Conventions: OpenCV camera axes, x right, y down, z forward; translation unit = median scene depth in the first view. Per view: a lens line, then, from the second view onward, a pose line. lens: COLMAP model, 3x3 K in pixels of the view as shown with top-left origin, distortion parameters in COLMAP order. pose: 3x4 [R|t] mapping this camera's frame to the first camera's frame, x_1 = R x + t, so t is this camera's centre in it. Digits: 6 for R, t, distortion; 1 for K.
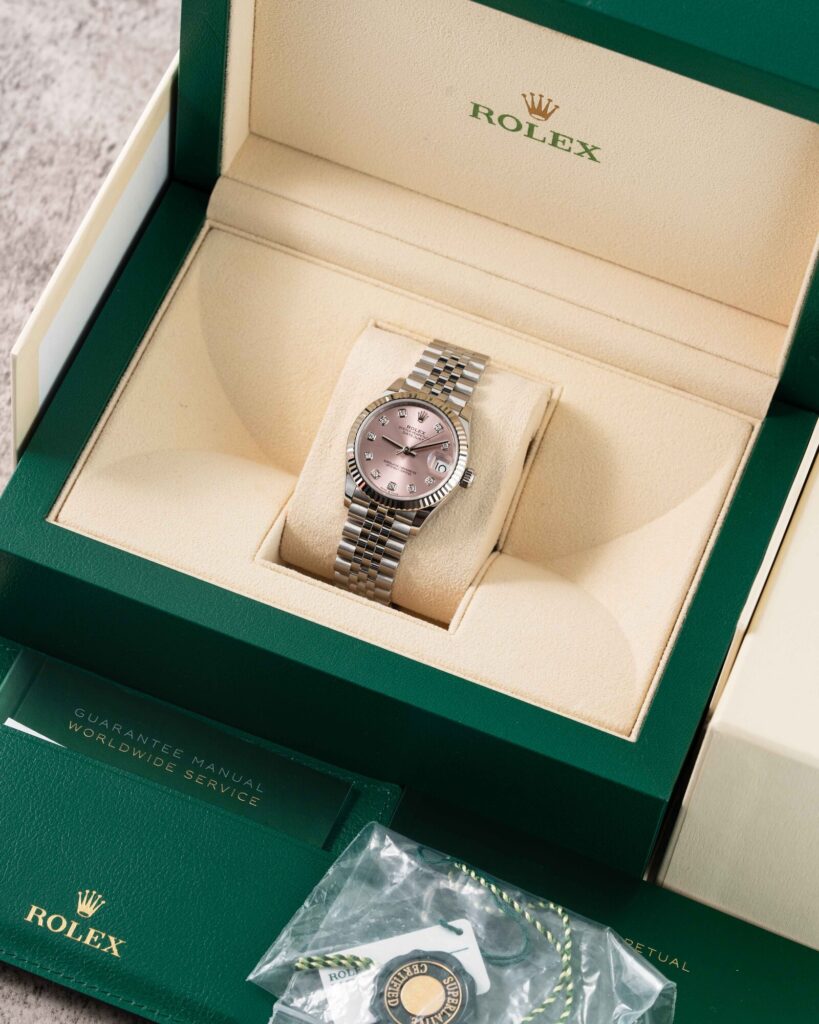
lens RADIAL K [[4139.0, 0, 409.5], [0, 4139.0, 512.0], [0, 0, 1]] dist [0.050721, -3.688588]
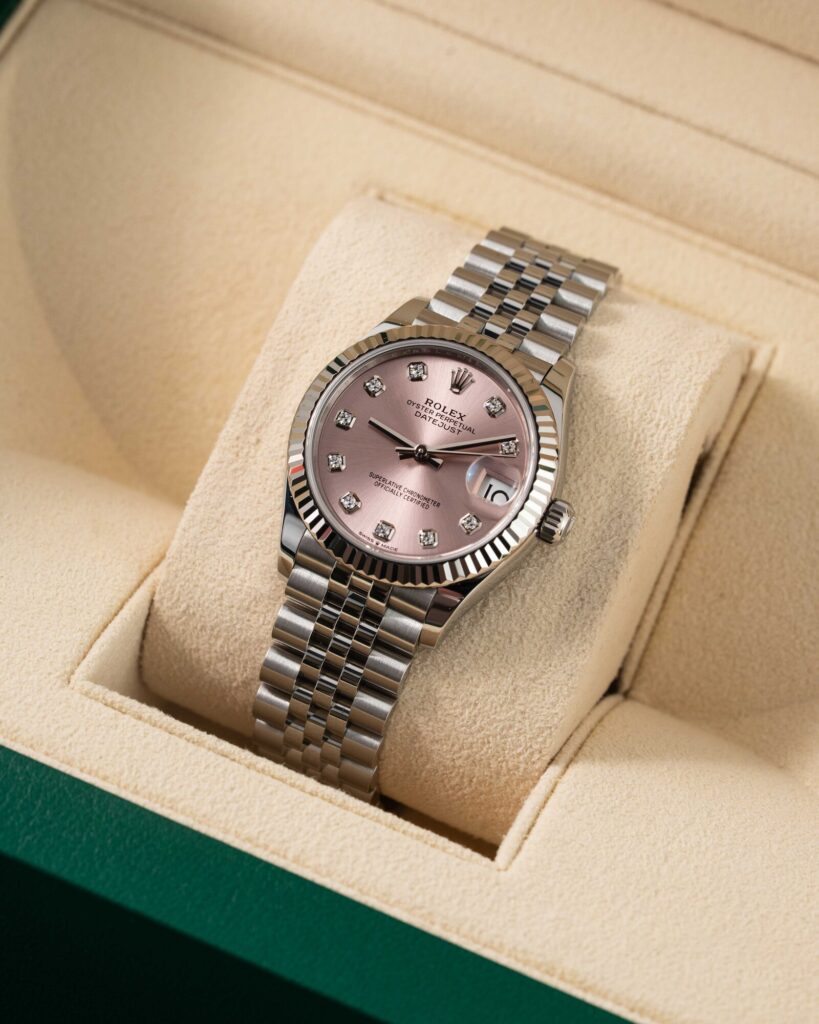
lens RADIAL K [[4139.0, 0, 409.5], [0, 4139.0, 512.0], [0, 0, 1]] dist [0.050721, -3.688588]
pose [[0.997765, 0.043604, -0.050629, 0.020819], [-0.046494, 0.997269, -0.057389, 0.017062], [0.047989, 0.059615, 0.997067, 0.549070]]
